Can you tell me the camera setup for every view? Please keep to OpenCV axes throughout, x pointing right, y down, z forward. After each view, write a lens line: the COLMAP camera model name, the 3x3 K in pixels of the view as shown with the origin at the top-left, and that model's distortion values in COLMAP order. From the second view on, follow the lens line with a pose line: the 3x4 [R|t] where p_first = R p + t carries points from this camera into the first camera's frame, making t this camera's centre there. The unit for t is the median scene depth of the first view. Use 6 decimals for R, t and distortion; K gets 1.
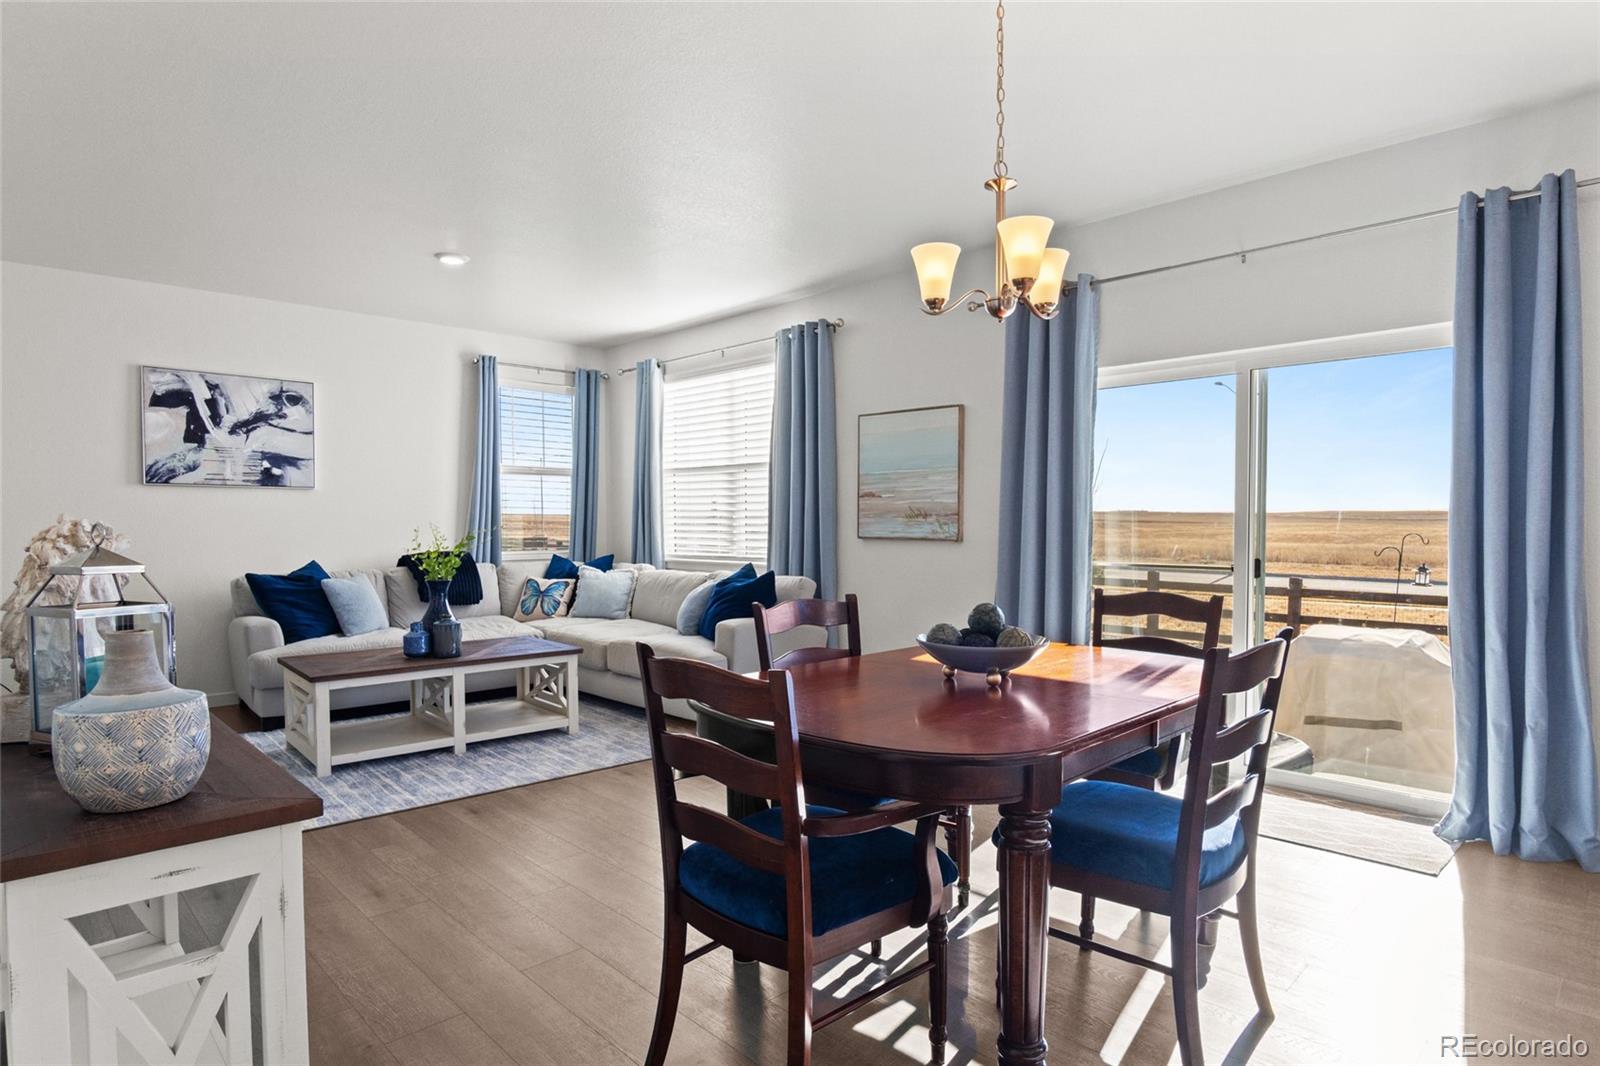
lens RADIAL K [[871.3, 0, 799.2], [0, 871.3, 564.9], [0, 0, 1]] dist [-0.031362, 0.005077]
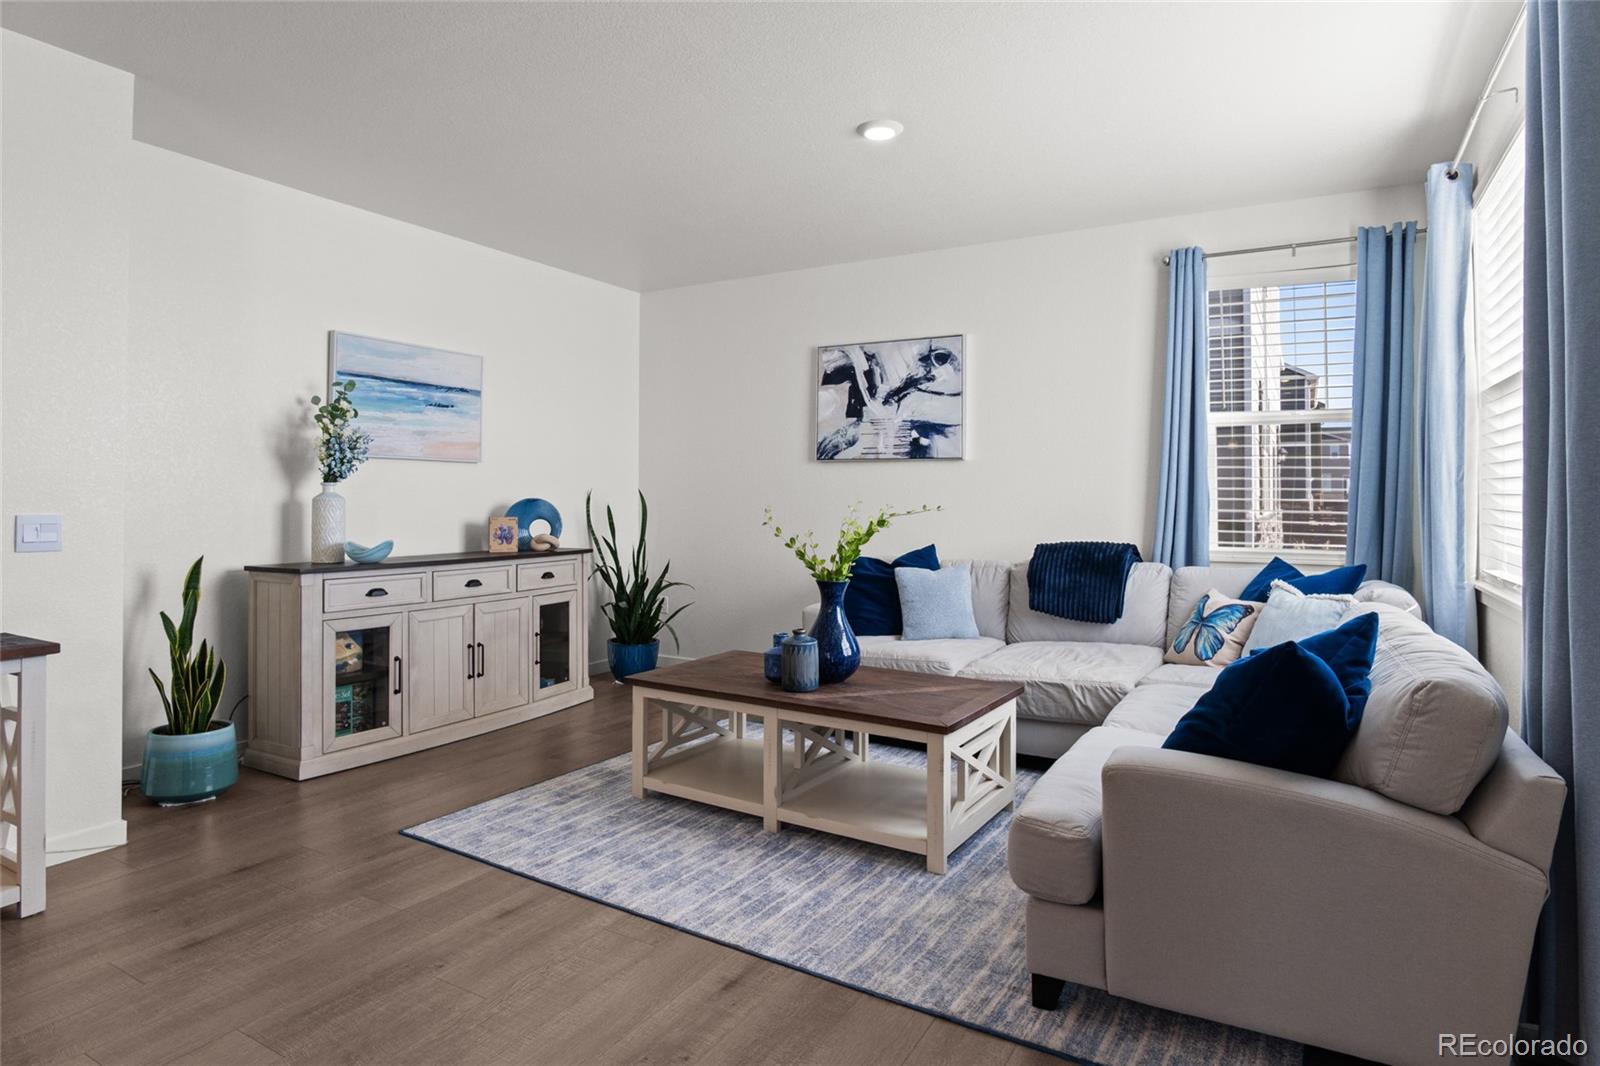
lens RADIAL K [[871.3, 0, 805.4], [0, 871.3, 497.4], [0, 0, 1]] dist [-0.031362, 0.005077]
pose [[0.270811, 0.003619, -0.962626, 0.234620], [-0.053504, 0.998504, -0.011298, -0.036099], [0.961145, 0.054564, 0.270599, 0.675508]]
